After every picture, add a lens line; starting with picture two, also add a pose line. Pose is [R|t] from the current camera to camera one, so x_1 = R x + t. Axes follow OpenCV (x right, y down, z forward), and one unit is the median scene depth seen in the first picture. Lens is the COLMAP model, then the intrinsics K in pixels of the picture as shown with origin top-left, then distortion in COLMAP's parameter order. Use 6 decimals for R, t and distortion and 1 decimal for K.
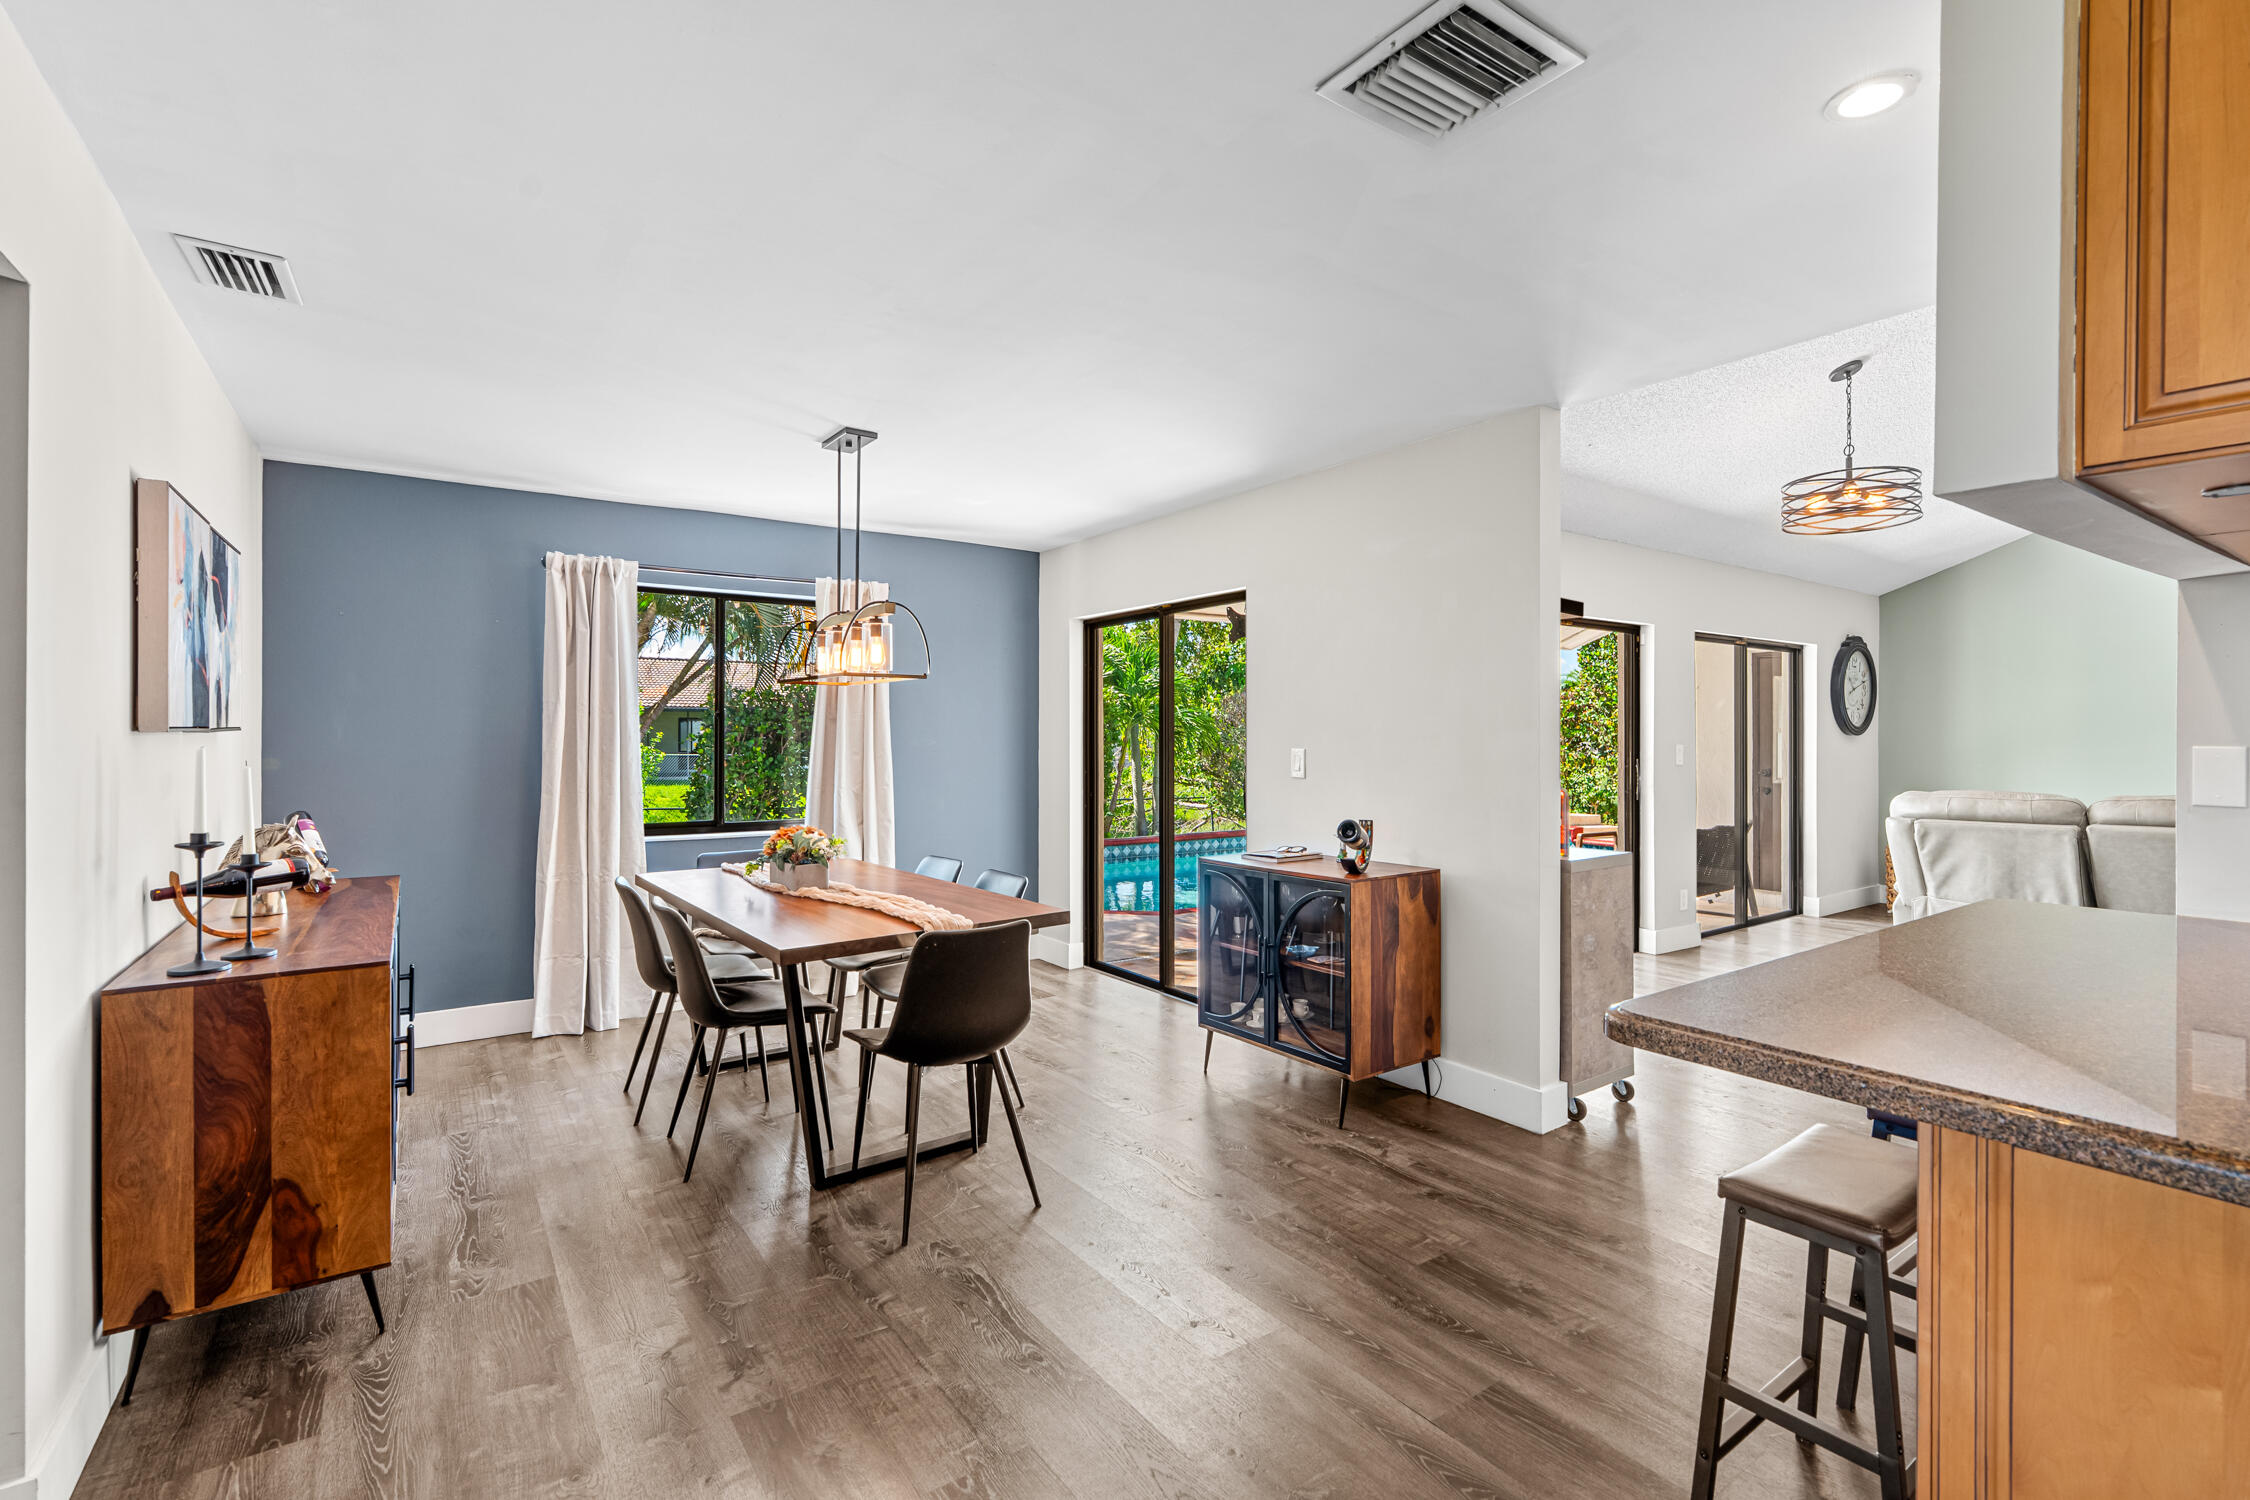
lens RADIAL K [[1014.4, 0, 1100.5], [0, 1014.4, 739.8], [0, 0, 1]] dist [-0.010215, 0.004538]
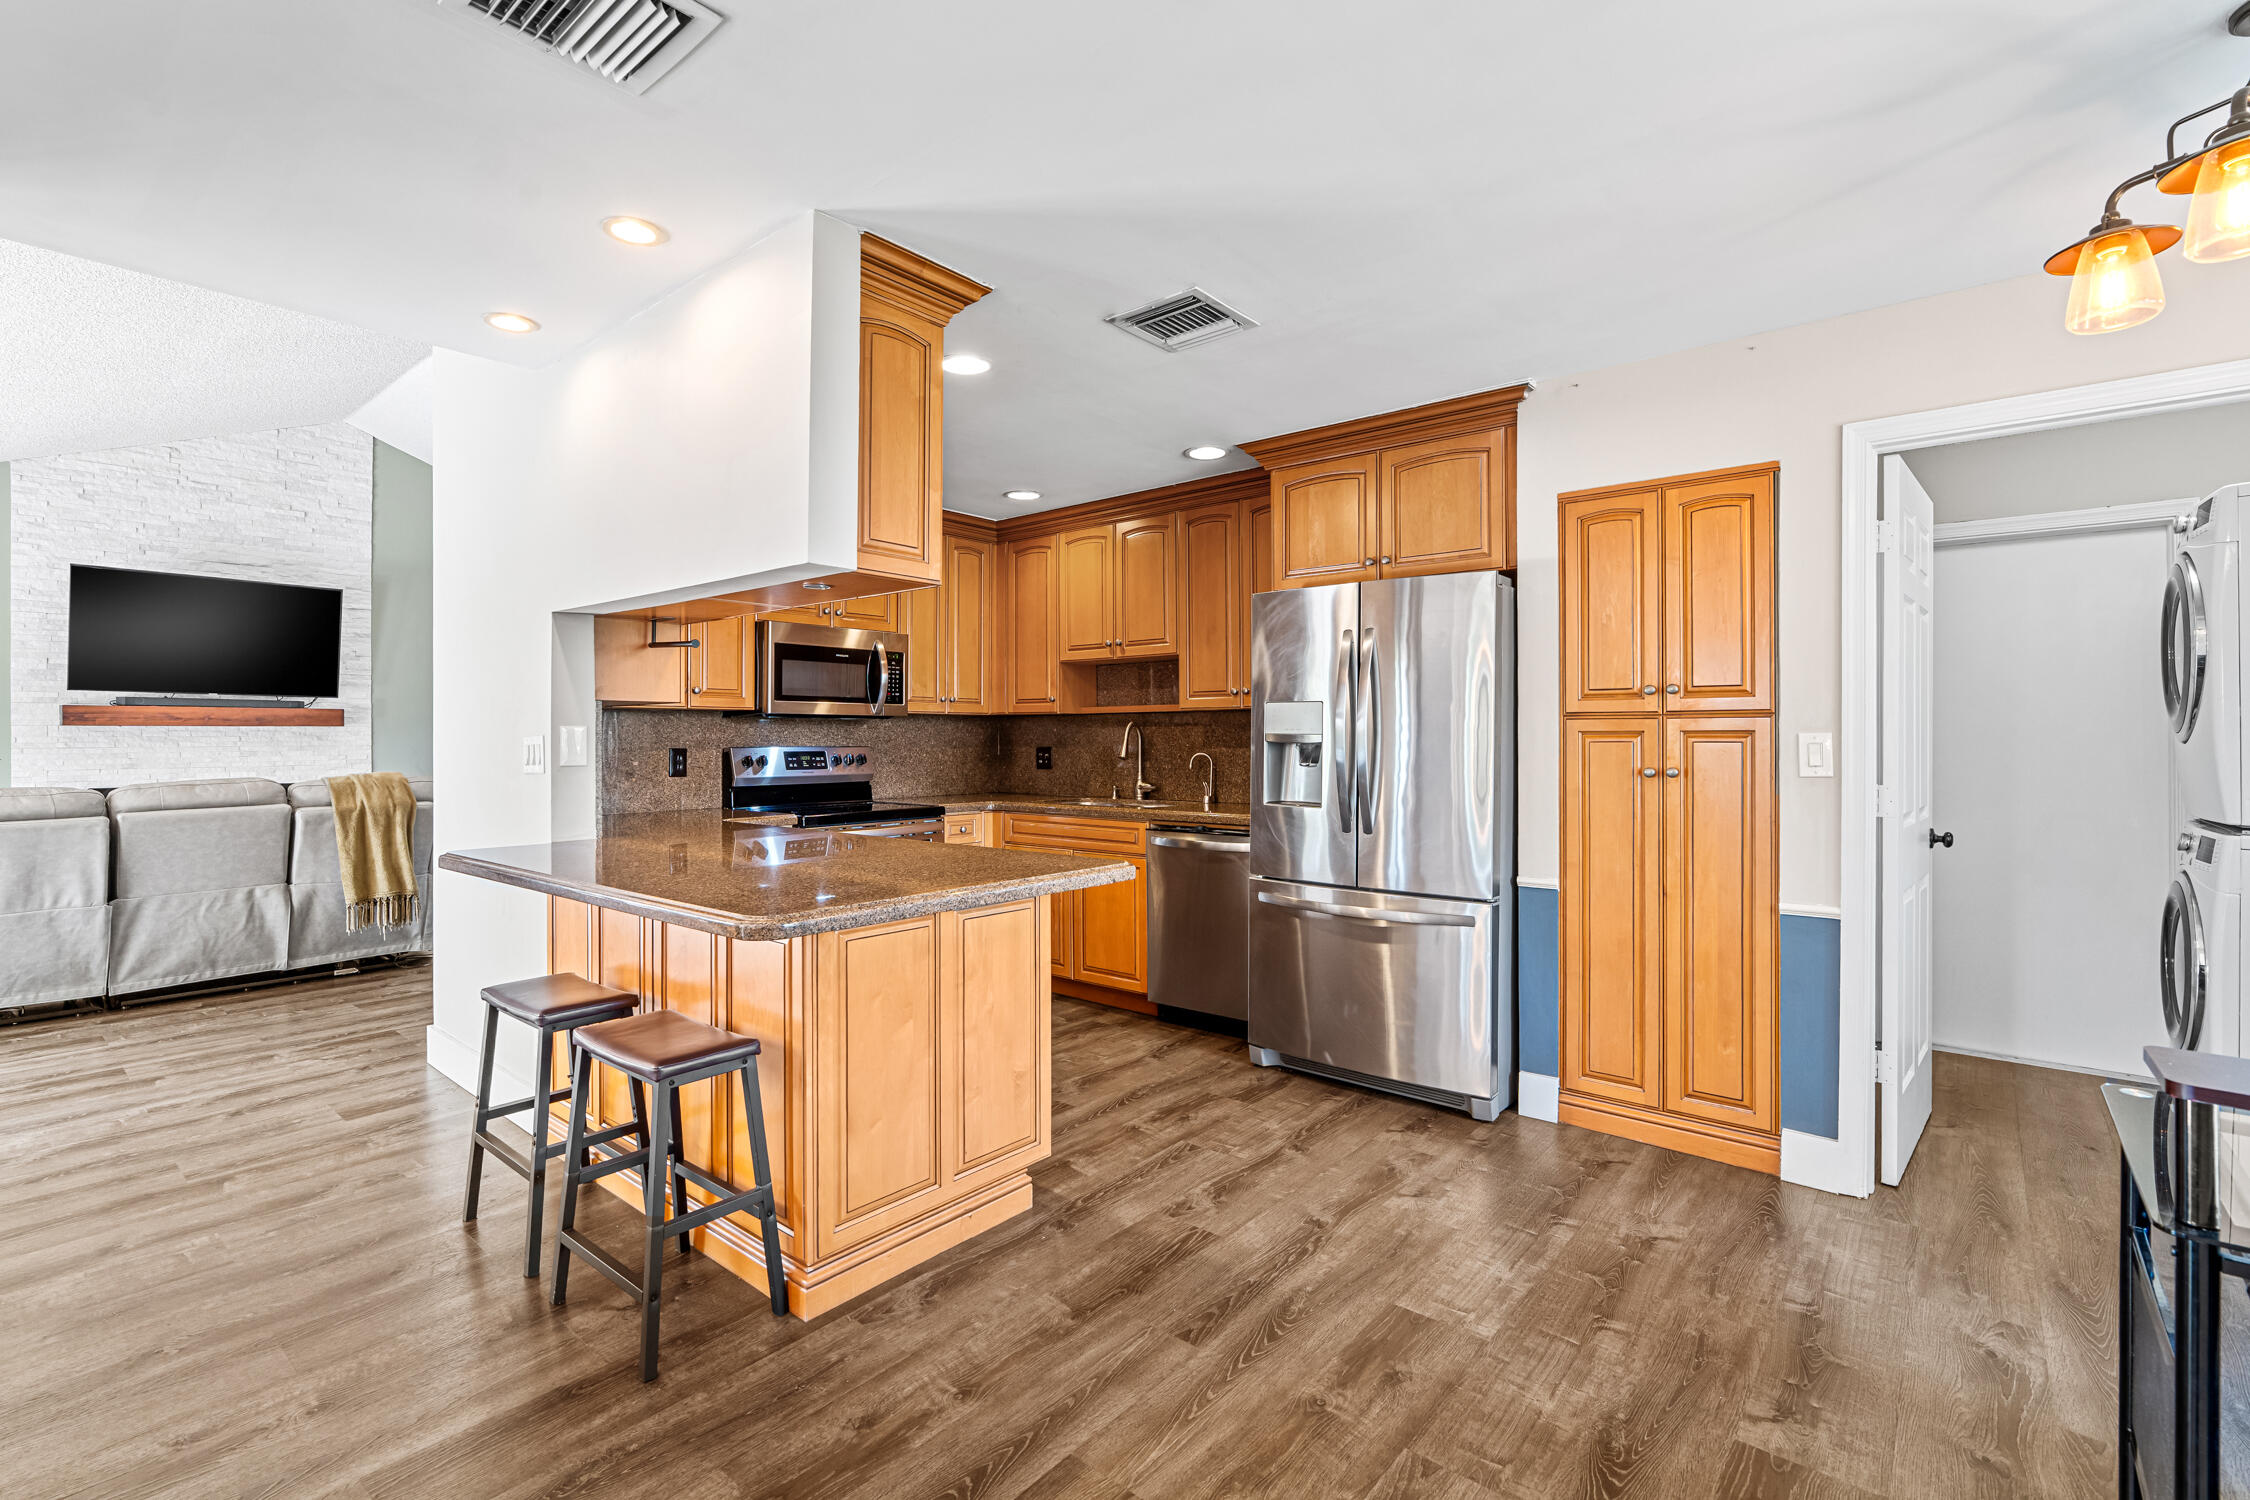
lens RADIAL K [[1014.4, 0, 1113.5], [0, 1014.4, 742.4], [0, 0, 1]] dist [-0.010215, 0.004538]
pose [[-0.274593, -0.005429, 0.961545, -0.273409], [0.010273, 0.999910, 0.008580, 0.013270], [-0.961506, 0.012234, -0.274513, 0.309628]]
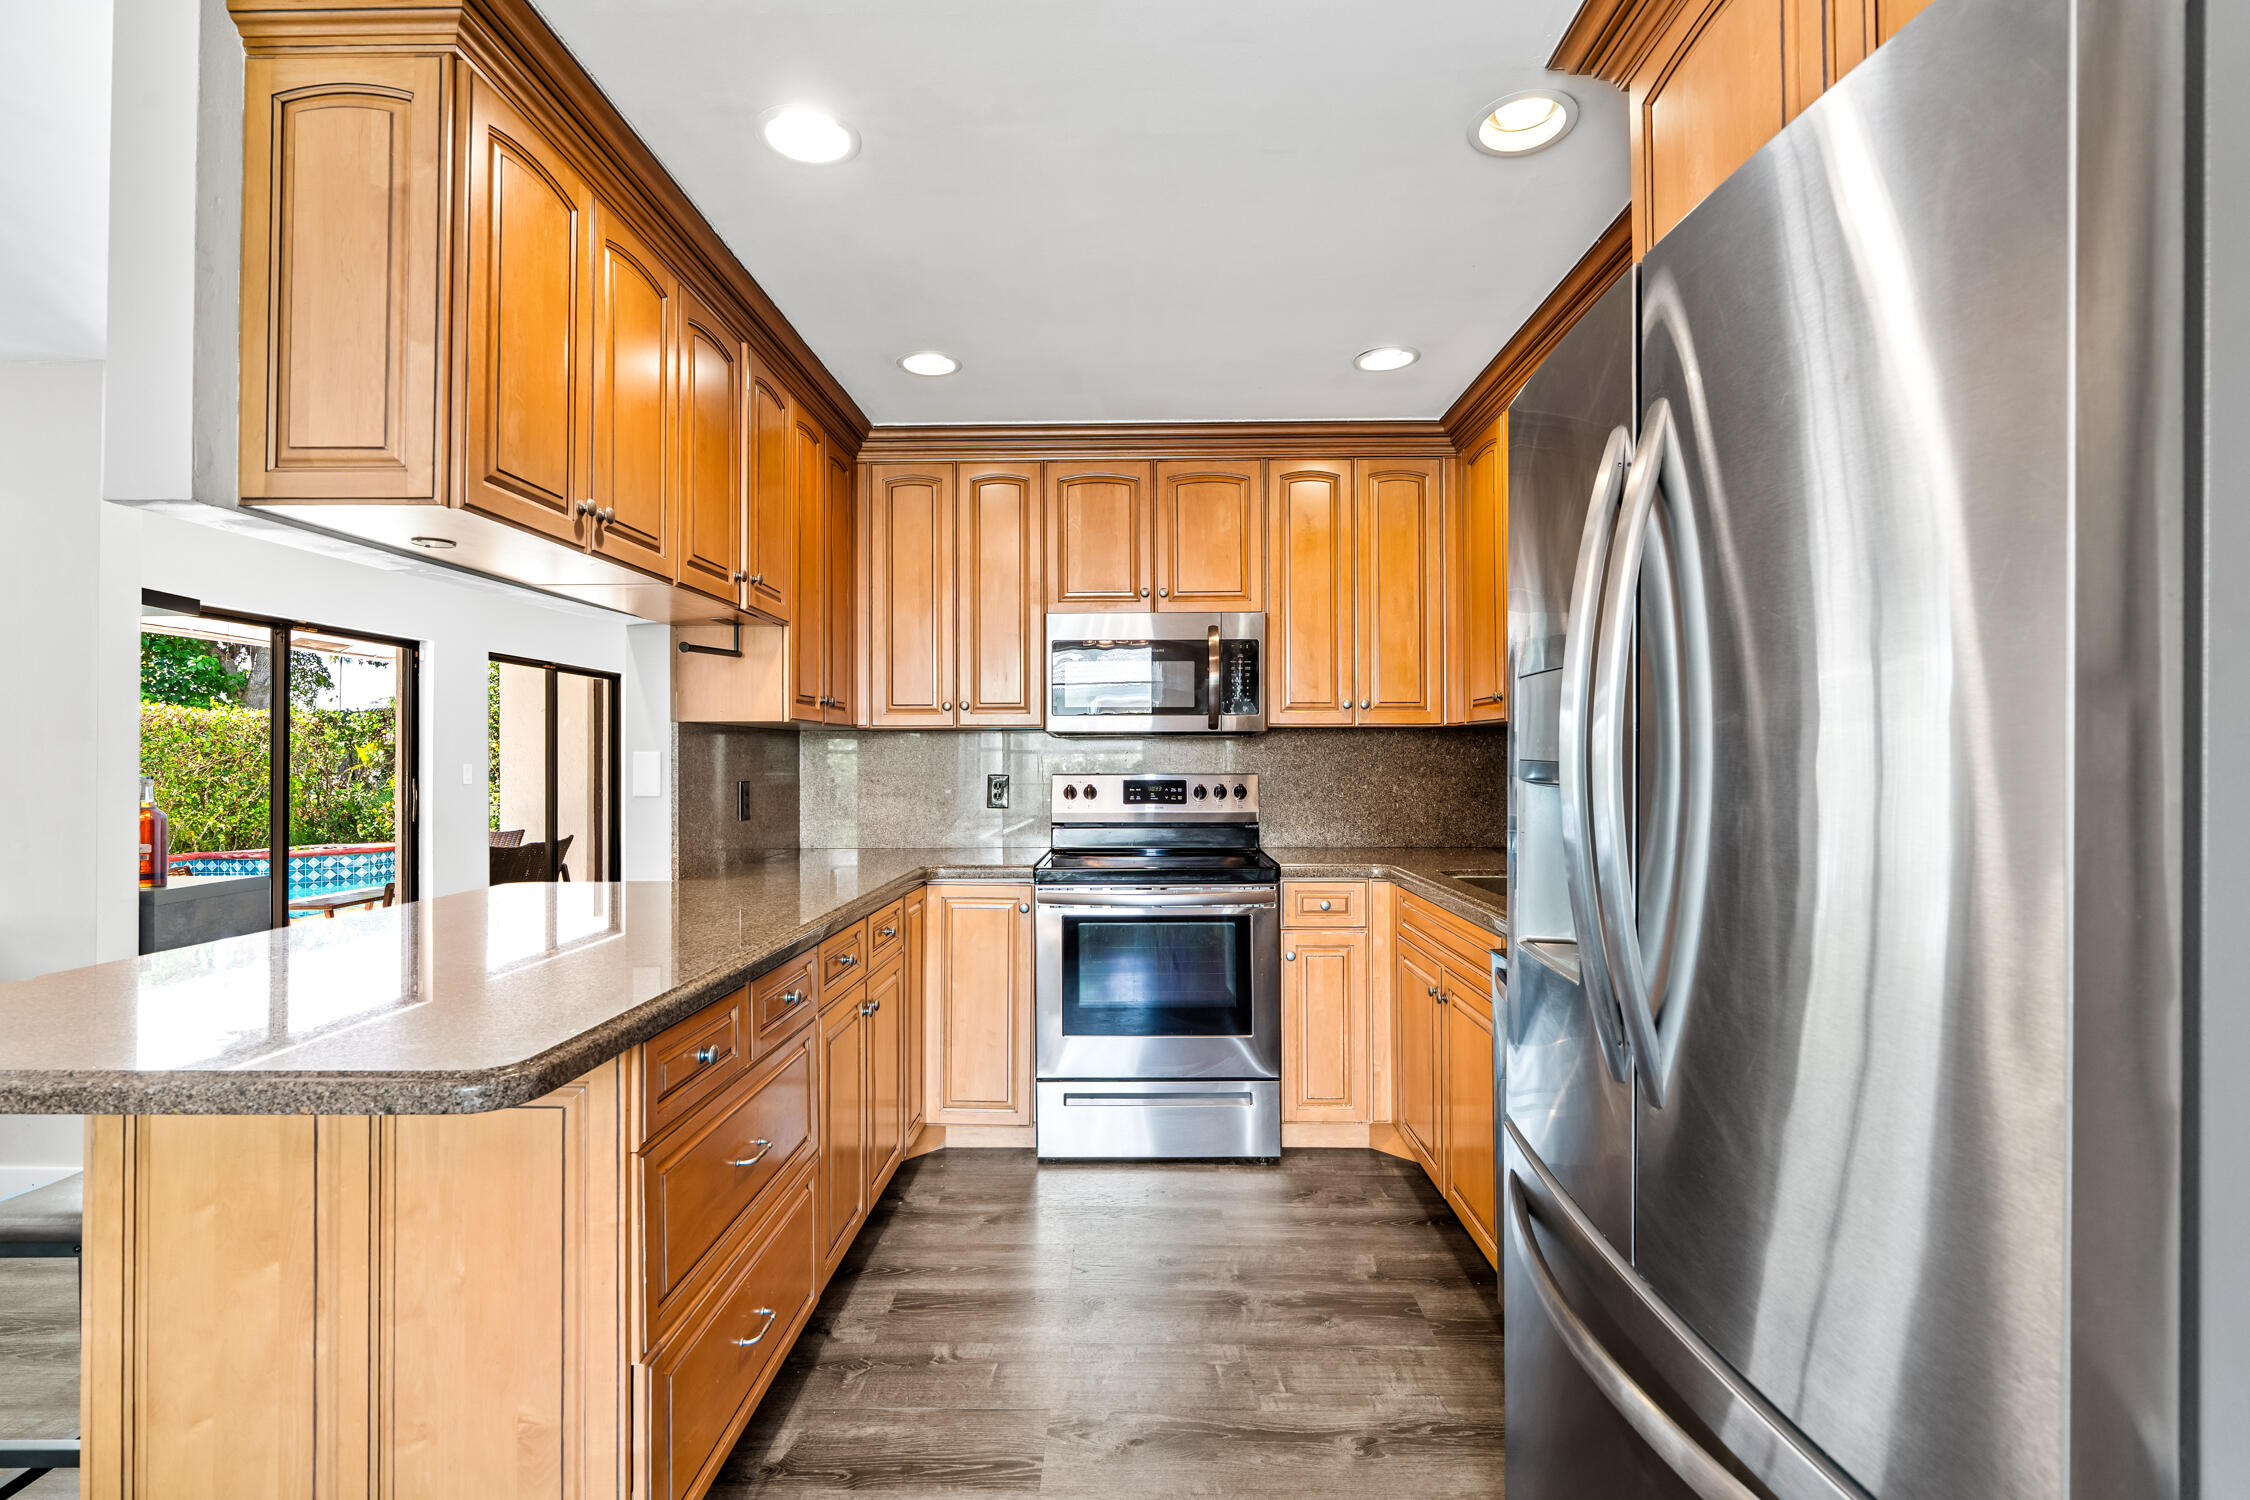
lens RADIAL K [[1014.4, 0, 1113.6], [0, 1014.4, 749.9], [0, 0, 1]] dist [-0.010215, 0.004538]
pose [[0.573544, 0.003289, 0.819168, 0.173447], [0.010722, 0.999876, -0.011522, 0.013665], [-0.819104, 0.015391, 0.573438, -0.131270]]
